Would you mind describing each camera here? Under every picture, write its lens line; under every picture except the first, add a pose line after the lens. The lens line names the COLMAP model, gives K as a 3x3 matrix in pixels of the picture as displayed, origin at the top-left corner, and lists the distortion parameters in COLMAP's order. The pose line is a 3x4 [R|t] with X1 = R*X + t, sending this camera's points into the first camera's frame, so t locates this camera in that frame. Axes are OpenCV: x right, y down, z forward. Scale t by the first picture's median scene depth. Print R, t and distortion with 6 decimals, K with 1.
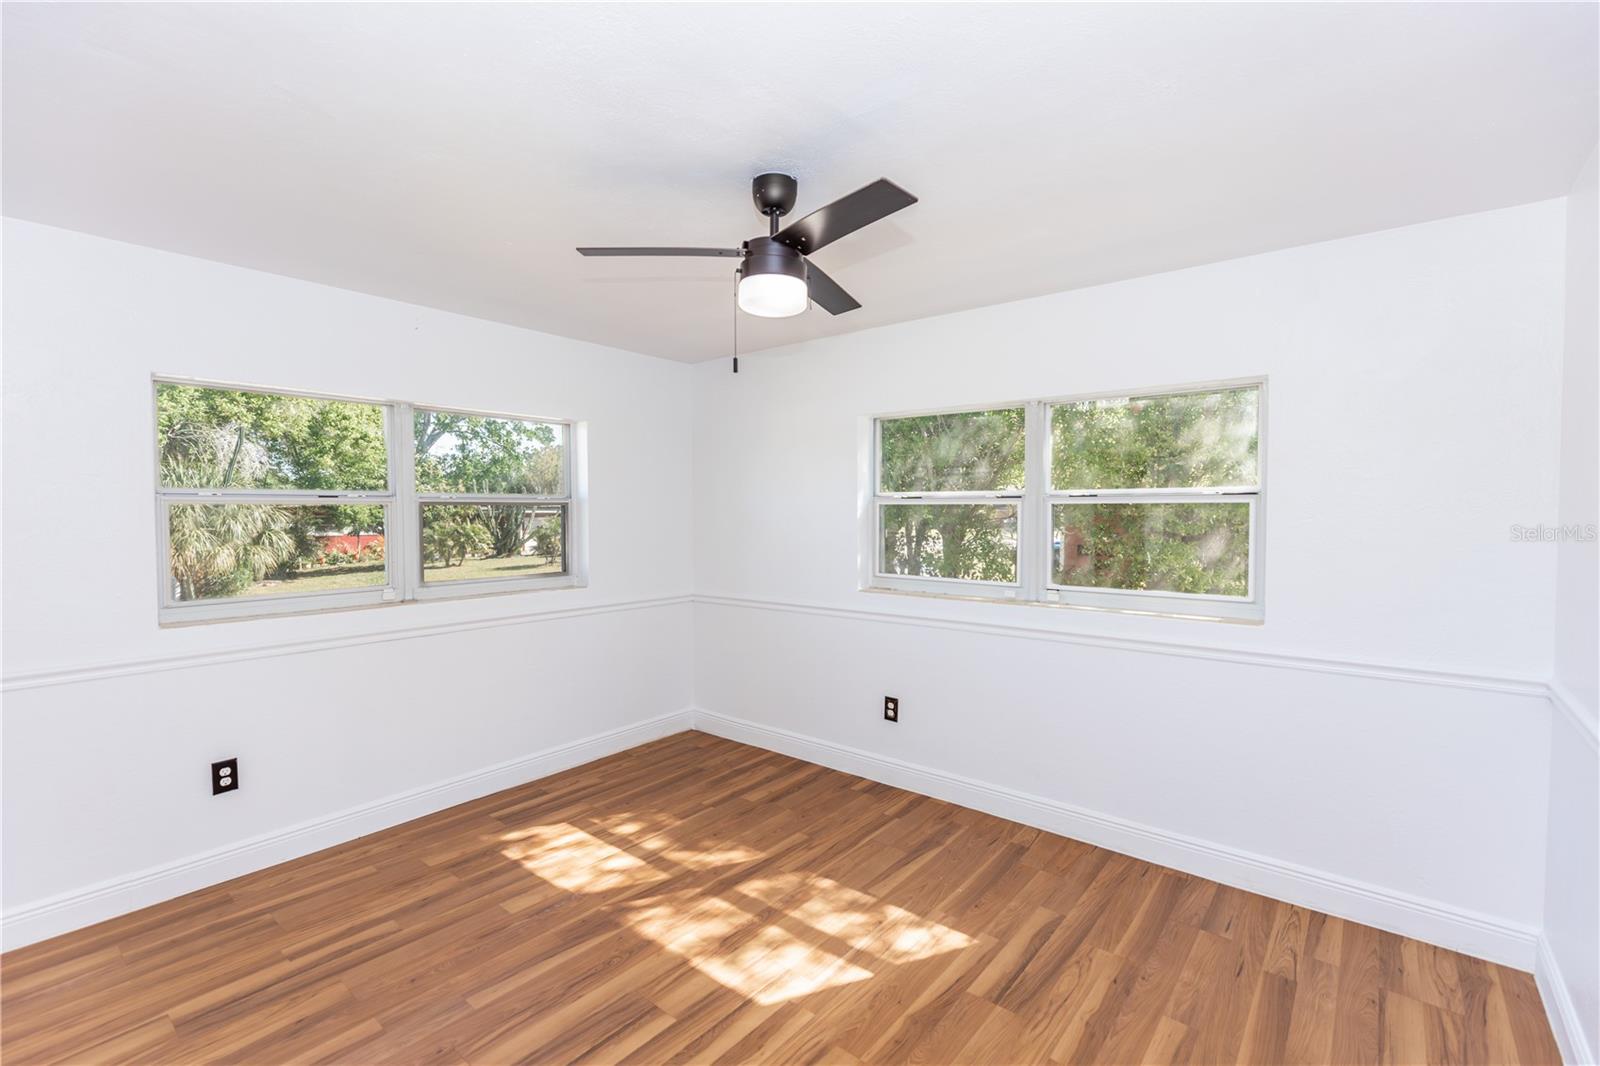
lens RADIAL K [[713.2, 0, 795.9], [0, 713.2, 523.3], [0, 0, 1]] dist [0.001174, 0.000331]
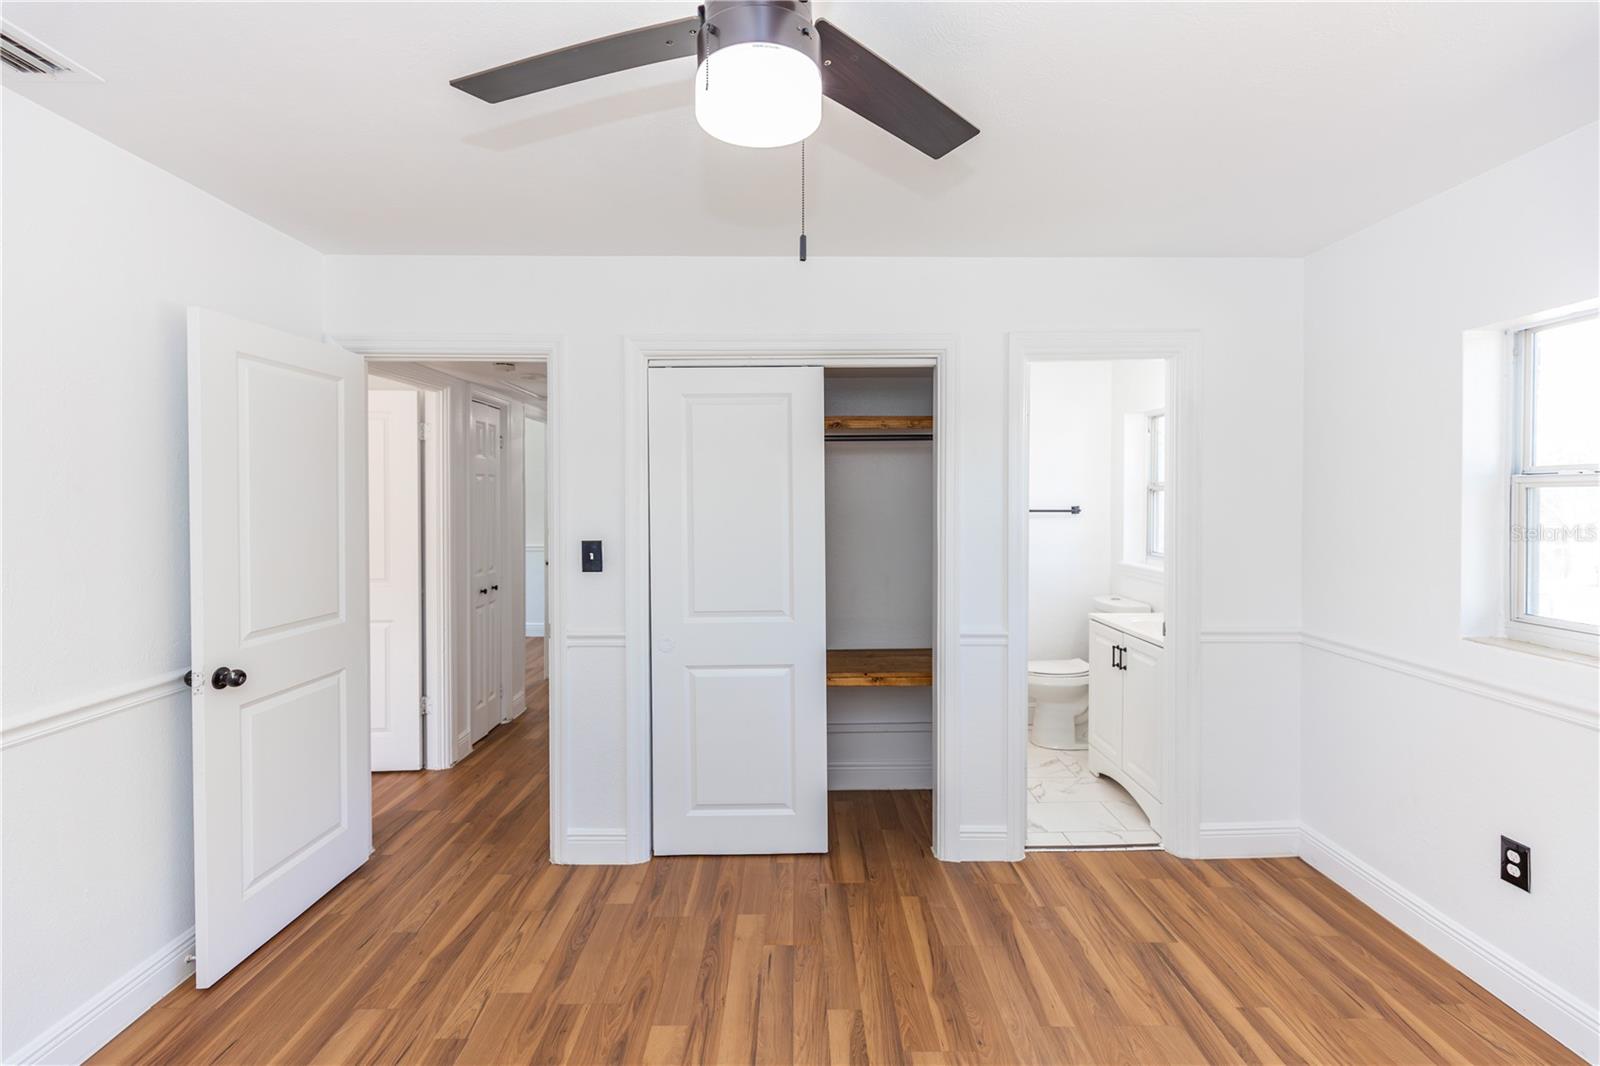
lens RADIAL K [[713.2, 0, 795.9], [0, 713.2, 523.3], [0, 0, 1]] dist [0.001174, 0.000331]
pose [[-0.772004, 0.021091, -0.635268, 0.259971], [-0.011401, 0.998829, 0.047017, -0.023550], [0.635516, 0.043540, -0.770859, 1.266249]]
